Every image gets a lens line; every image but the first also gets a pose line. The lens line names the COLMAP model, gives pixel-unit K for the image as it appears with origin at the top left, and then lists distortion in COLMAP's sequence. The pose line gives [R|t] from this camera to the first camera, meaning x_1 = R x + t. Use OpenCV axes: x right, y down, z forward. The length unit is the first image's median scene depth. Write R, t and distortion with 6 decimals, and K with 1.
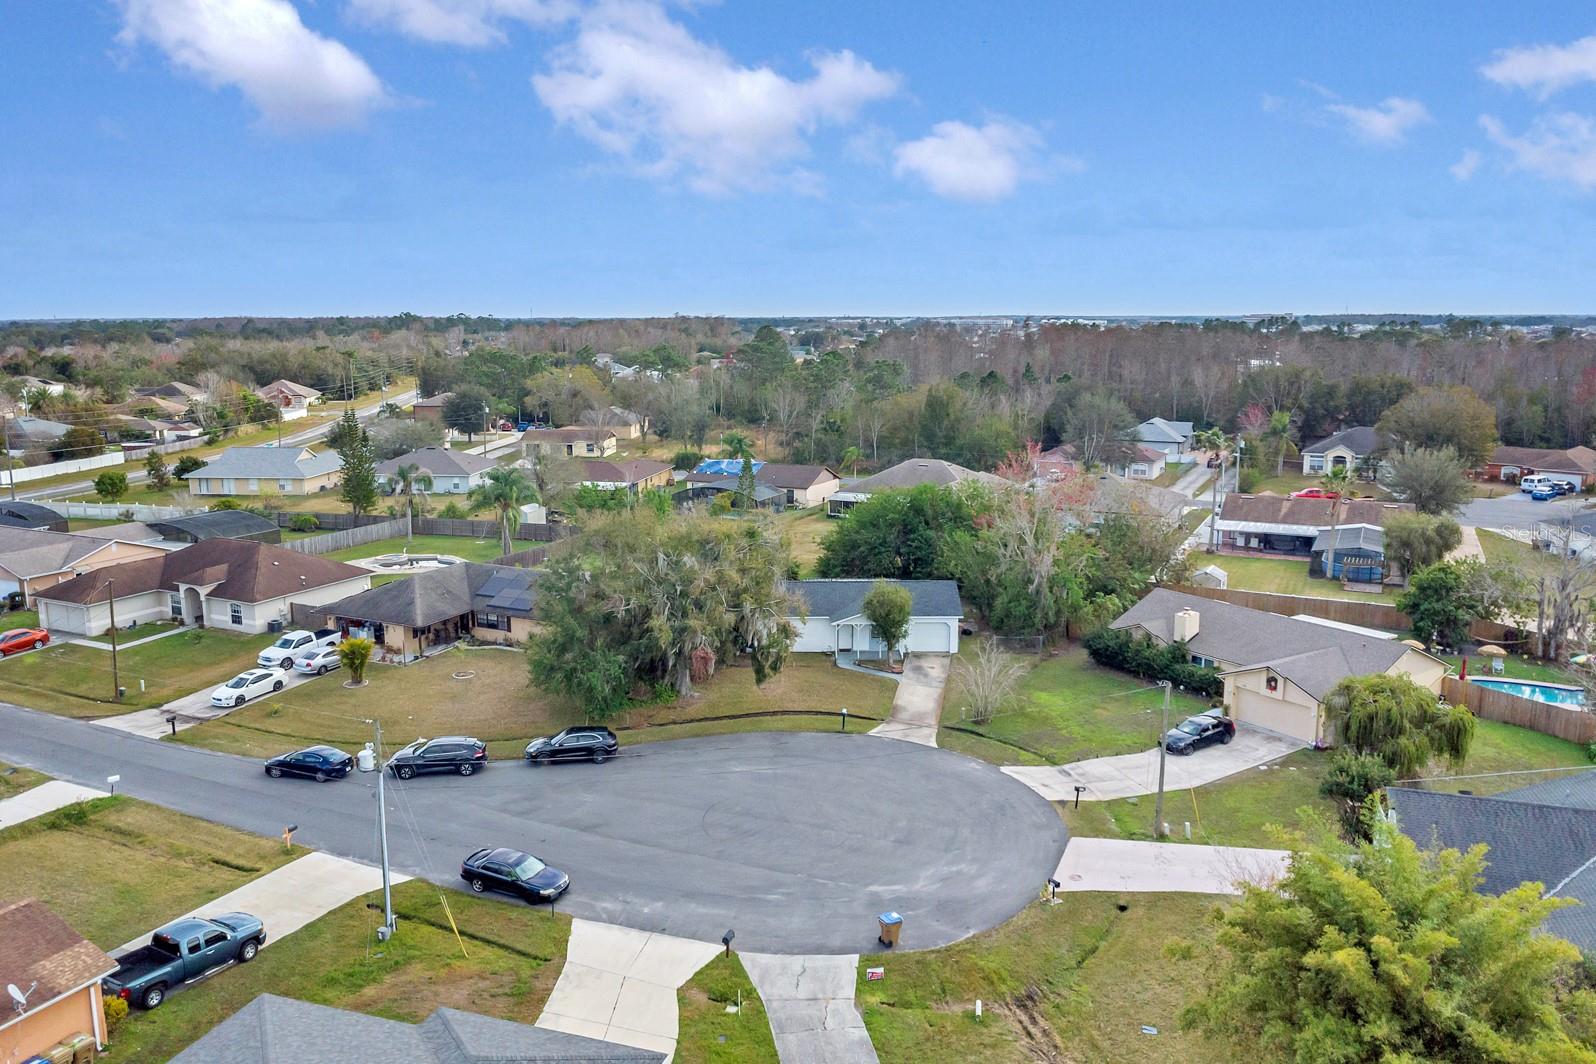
lens RADIAL K [[1176.5, 0, 798.0], [0, 1176.5, 532.0], [0, 0, 1]] dist [0.034603, -0.035562]
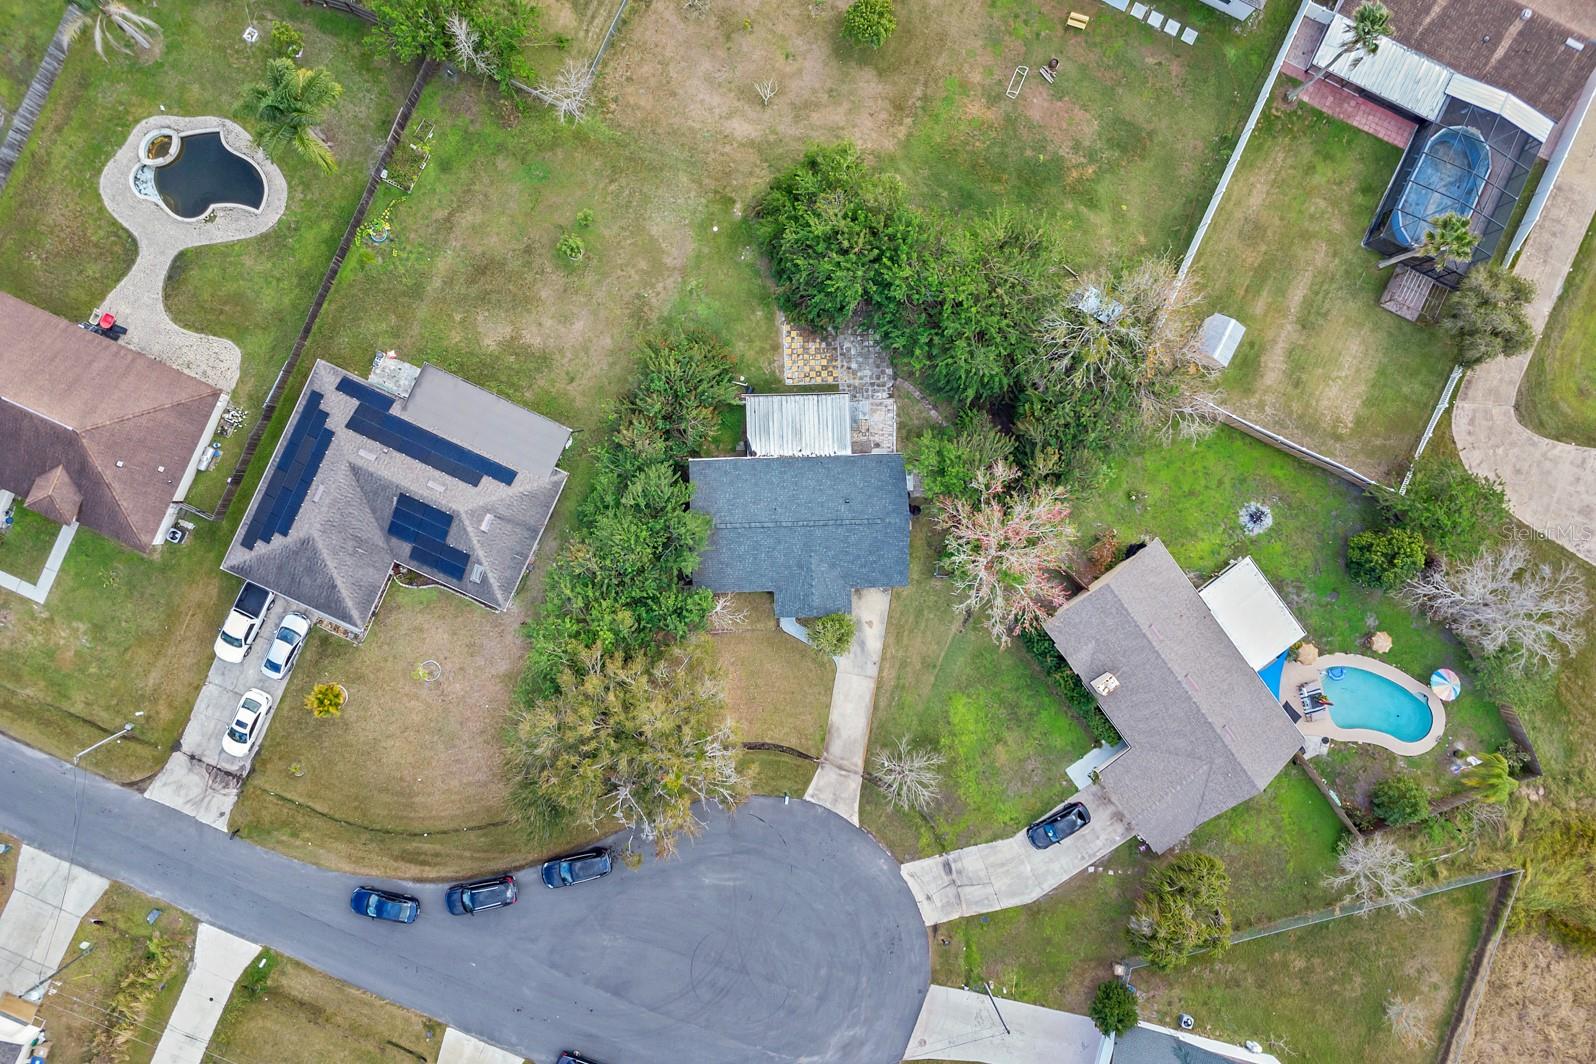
lens RADIAL K [[1176.5, 0, 798.0], [0, 1176.5, 532.0], [0, 0, 1]] dist [0.034603, -0.035562]
pose [[0.998533, -0.039539, 0.036983, 0.016000], [-0.029251, 0.180818, 0.983082, -0.978699], [-0.045557, -0.982722, 0.179396, 0.936306]]
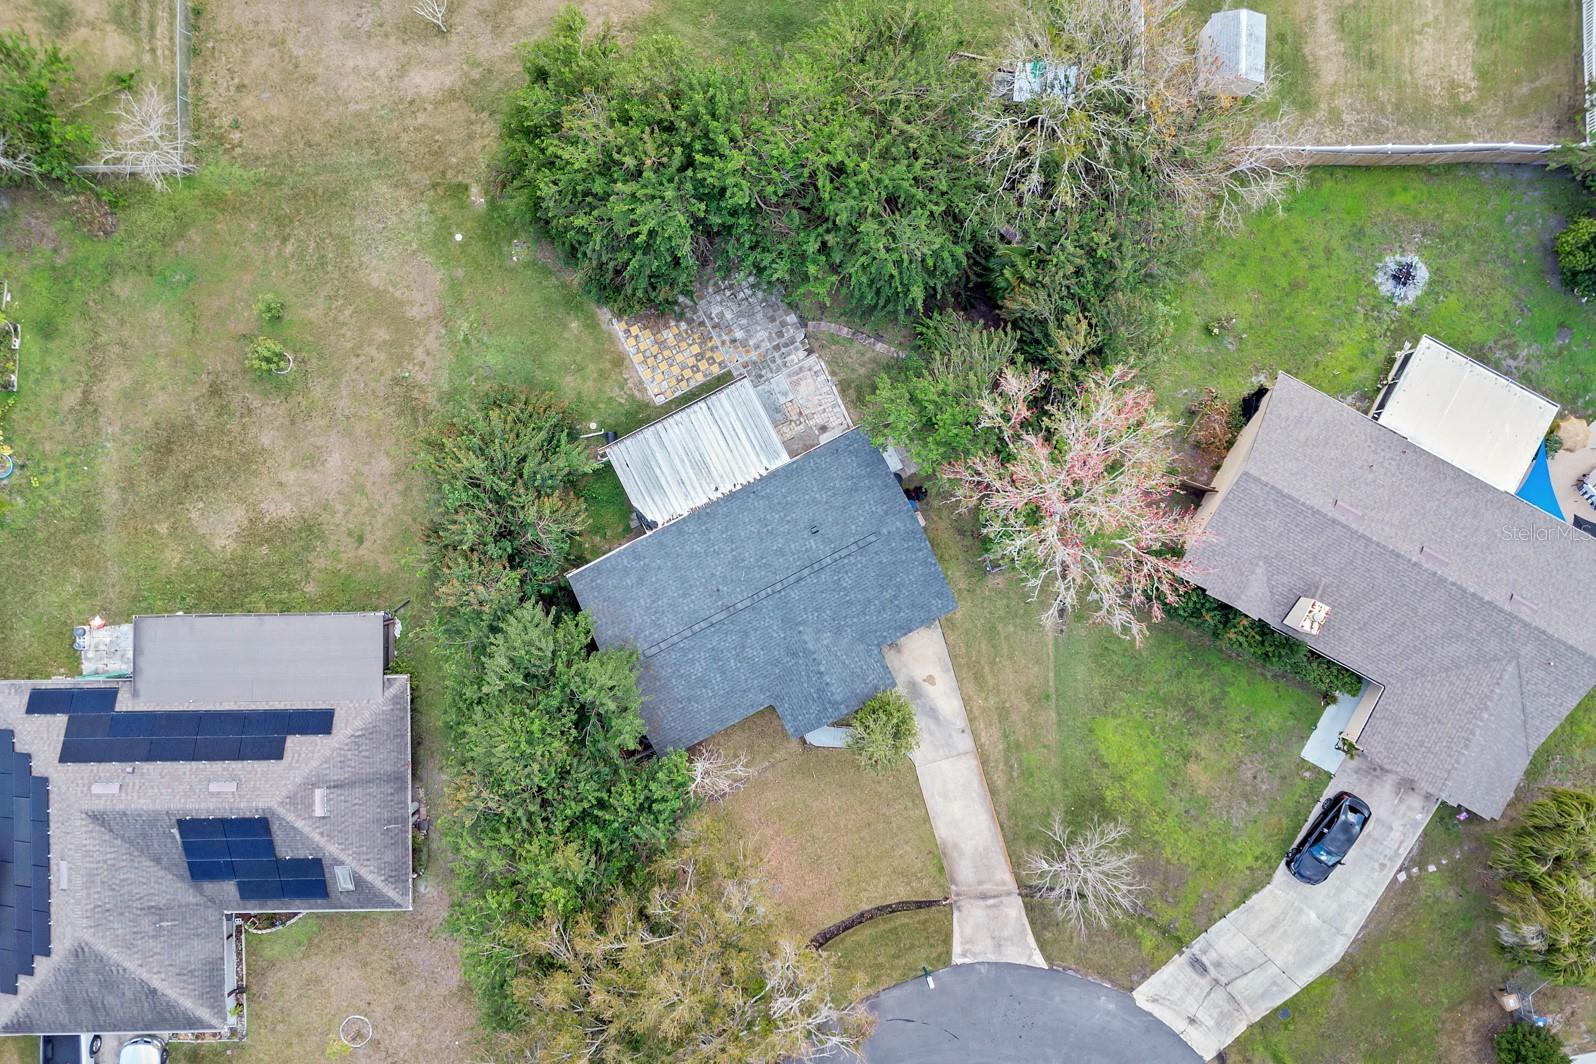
lens RADIAL K [[1176.5, 0, 798.0], [0, 1176.5, 532.0], [0, 0, 1]] dist [0.034603, -0.035562]
pose [[0.885854, -0.463960, 0.001907, 0.089574], [0.081689, 0.160016, 0.983728, -0.612622], [-0.456716, -0.871284, 0.179652, 1.032925]]
